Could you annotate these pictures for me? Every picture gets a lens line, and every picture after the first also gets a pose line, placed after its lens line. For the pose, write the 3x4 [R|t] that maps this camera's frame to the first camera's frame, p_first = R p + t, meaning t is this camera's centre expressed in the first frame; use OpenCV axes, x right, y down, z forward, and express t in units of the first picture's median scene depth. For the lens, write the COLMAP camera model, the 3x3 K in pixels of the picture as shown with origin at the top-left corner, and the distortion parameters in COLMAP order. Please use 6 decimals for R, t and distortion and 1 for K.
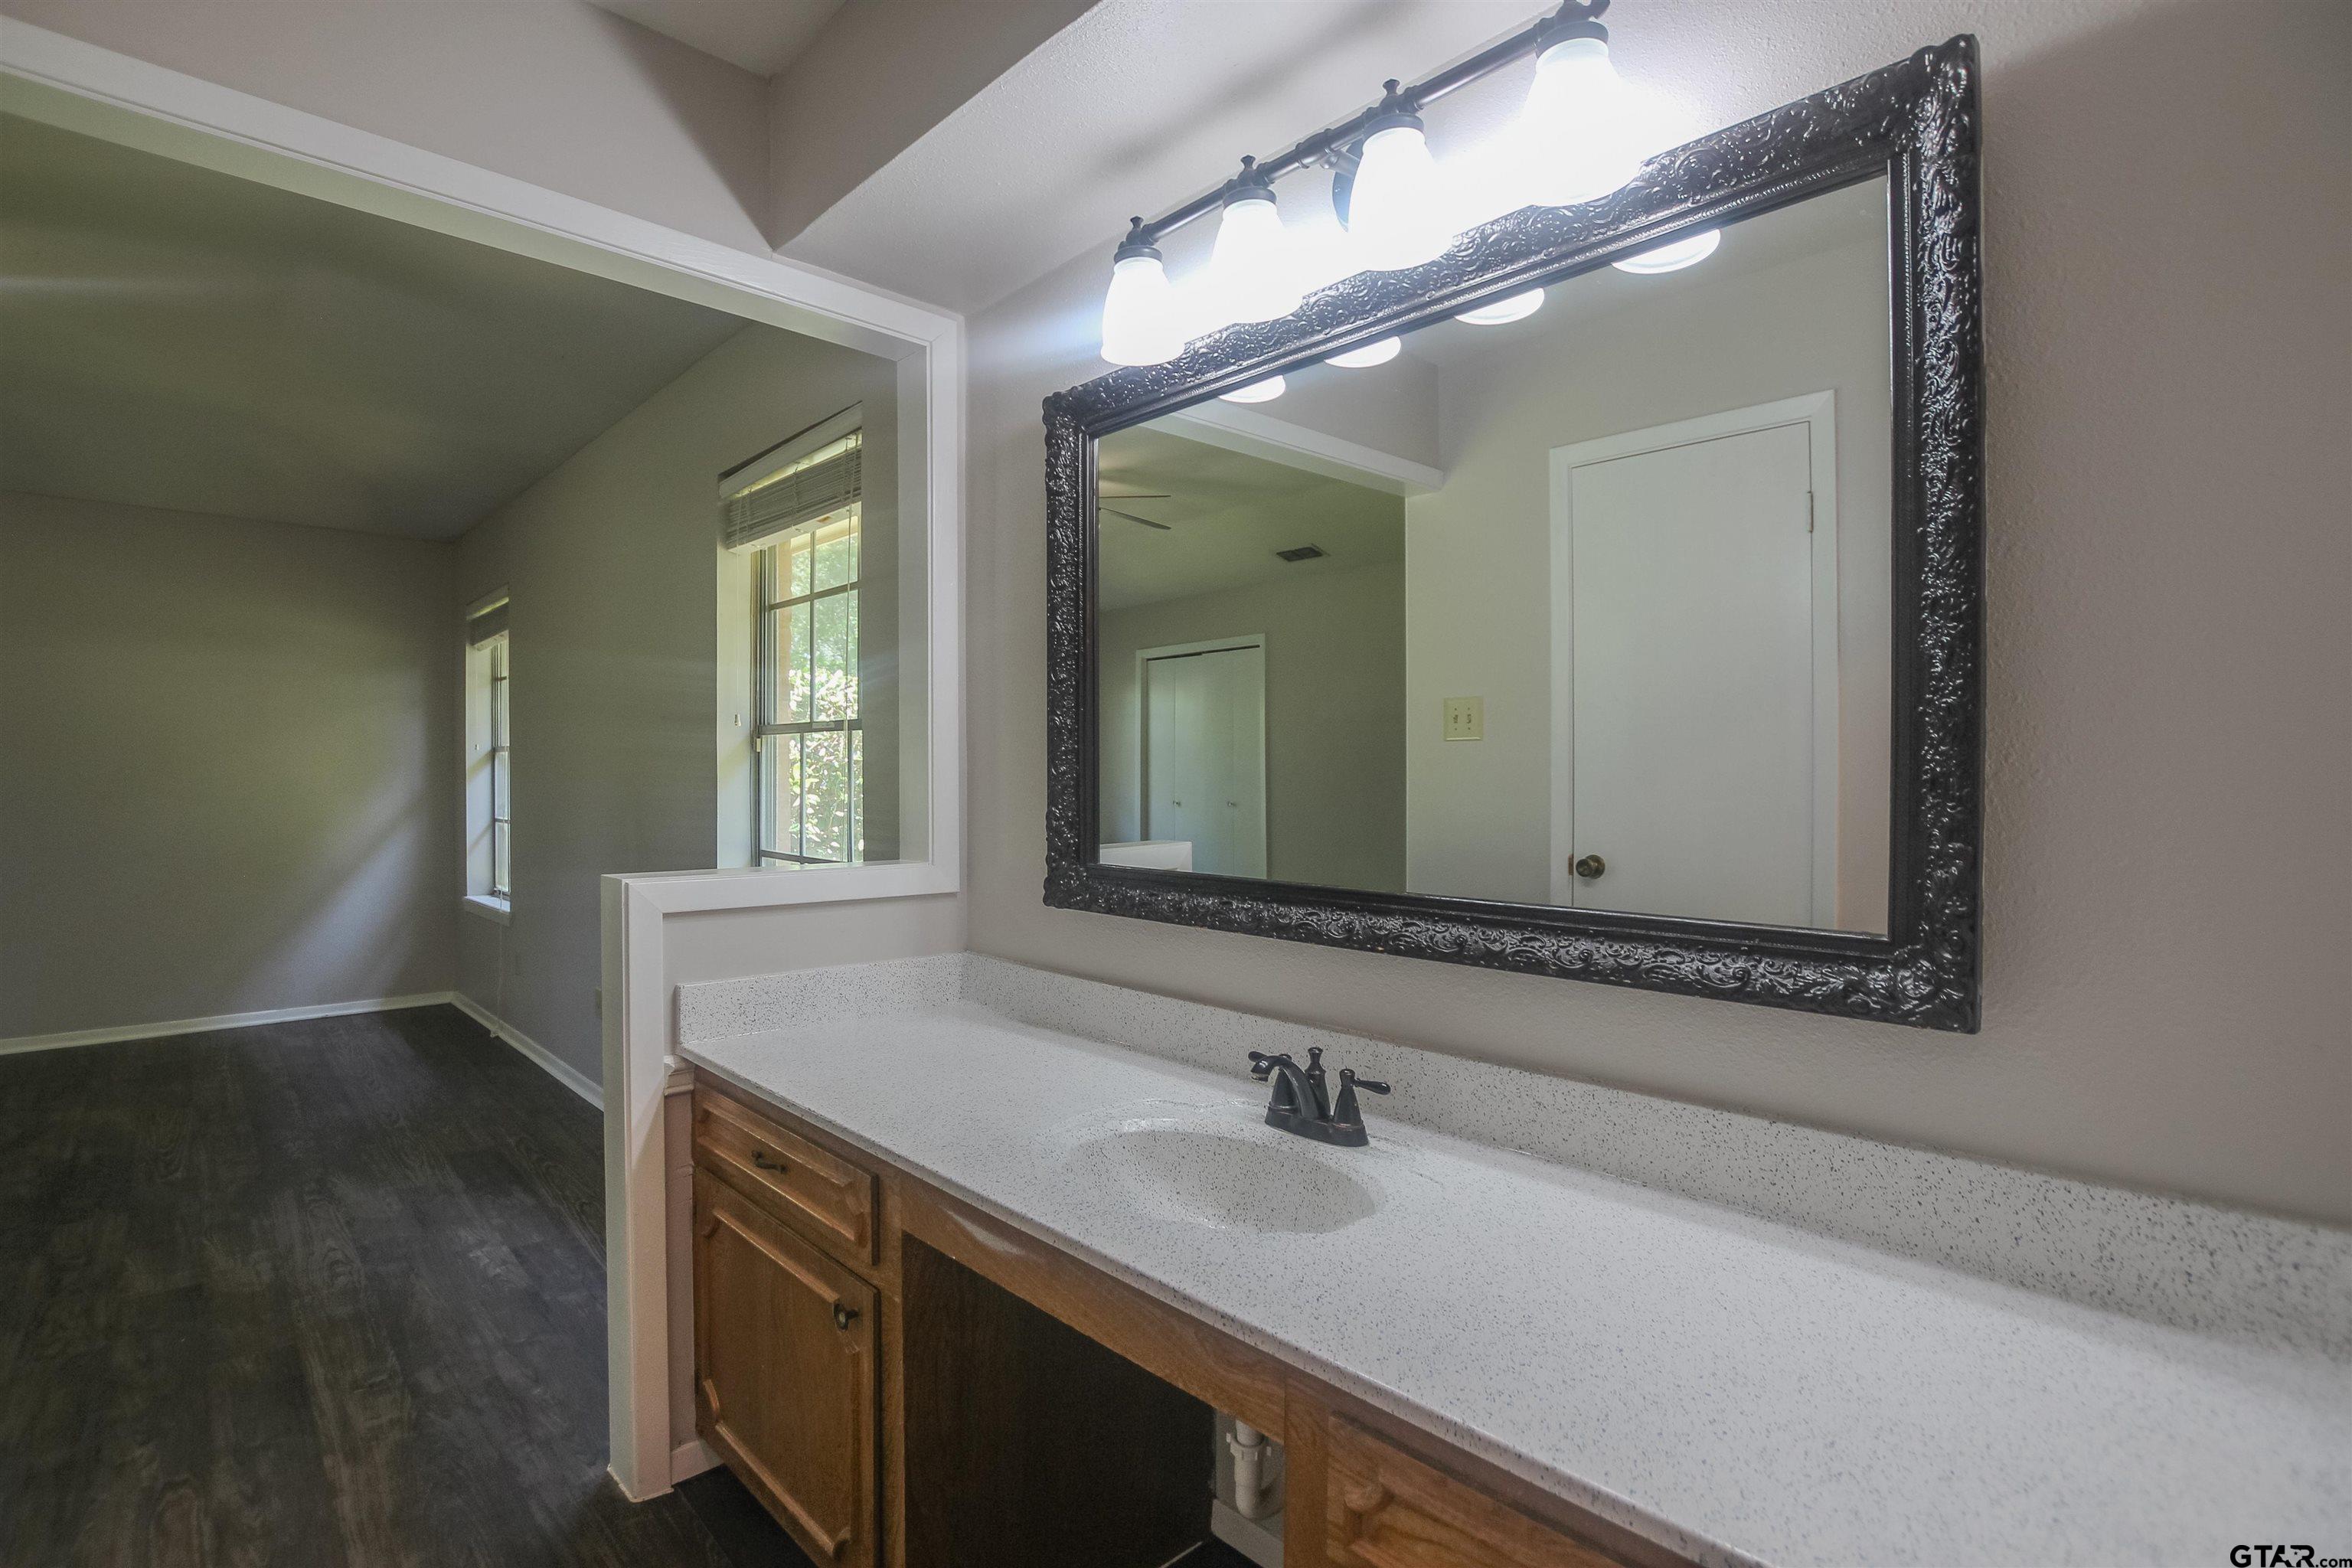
lens RADIAL K [[1126.2, 0, 1159.3], [0, 1126.2, 785.0], [0, 0, 1]] dist [-0.044906, 0.007379]
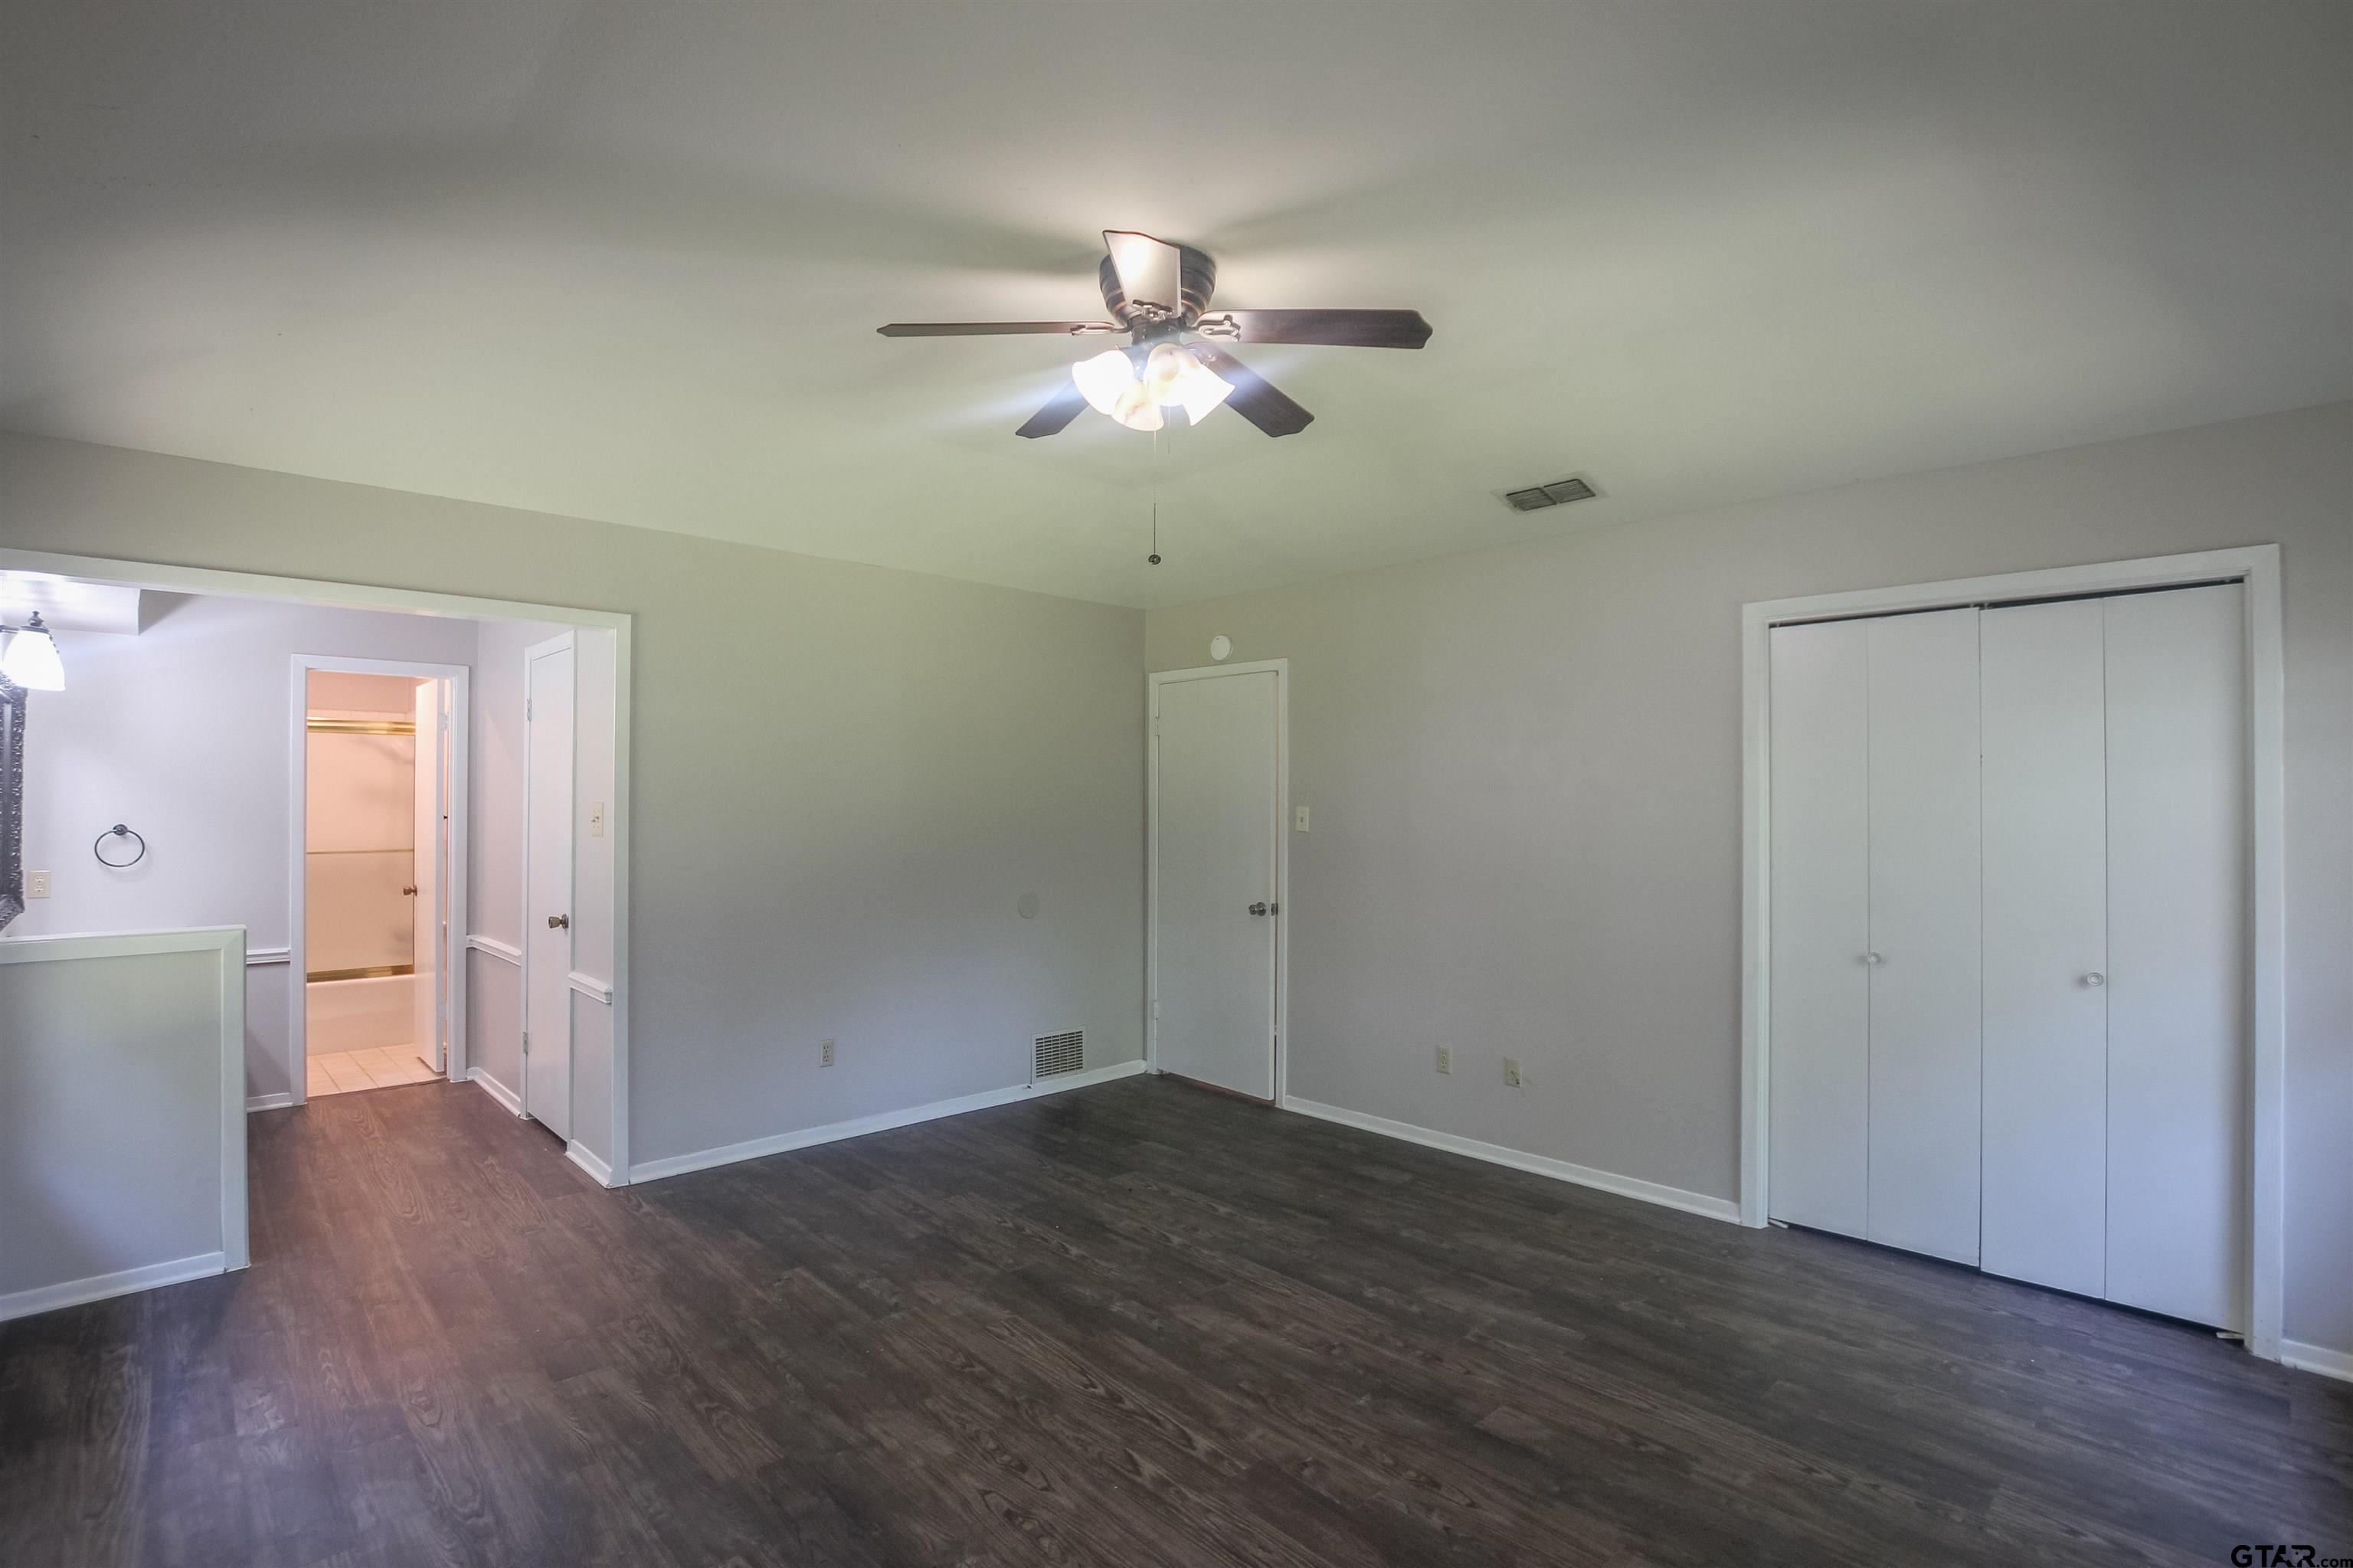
lens RADIAL K [[1126.7, 0, 1159.8], [0, 1126.7, 785.0], [0, 0, 1]] dist [-0.044906, 0.007379]
pose [[-0.999990, -0.001312, -0.004308, -1.408449], [-0.001298, 0.999994, -0.003229, -0.105177], [0.004312, -0.003223, -0.999986, 1.987122]]
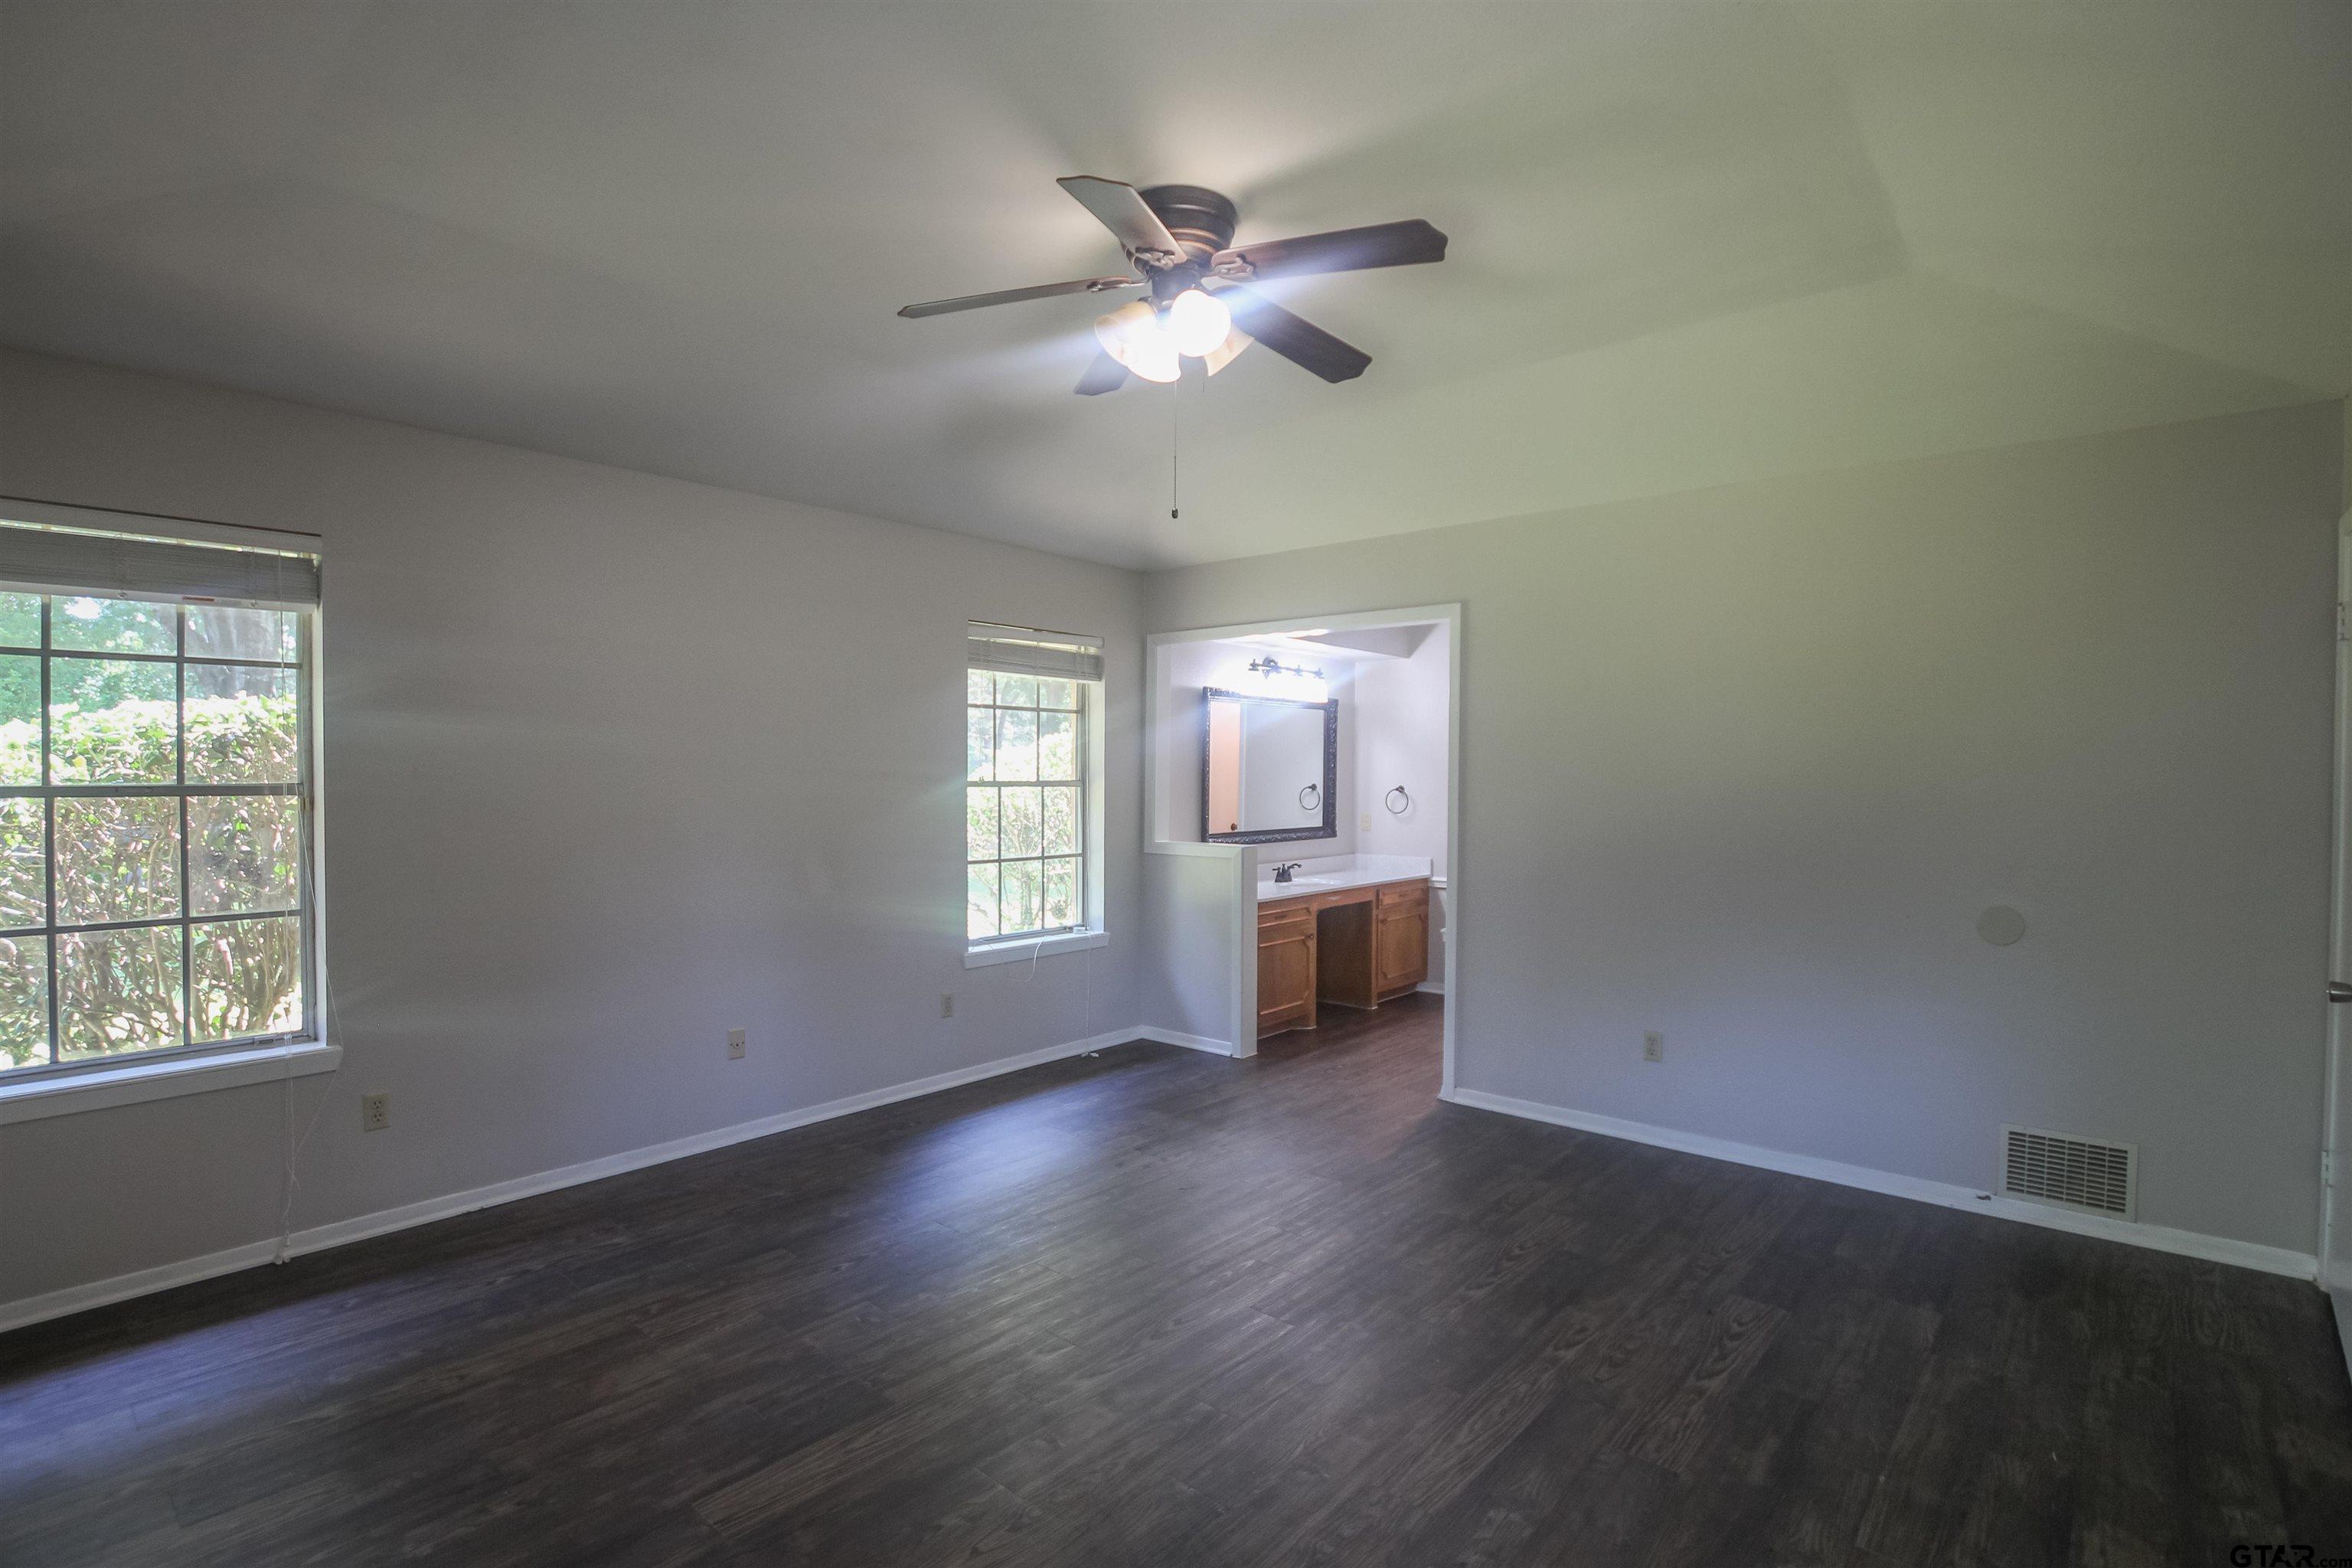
lens RADIAL K [[1126.2, 0, 1159.3], [0, 1126.2, 785.0], [0, 0, 1]] dist [-0.044906, 0.007379]
pose [[-0.093506, -0.014224, 0.995517, -2.421484], [0.002362, 0.999892, 0.014508, -0.086828], [-0.995616, 0.003708, -0.093462, 1.057886]]
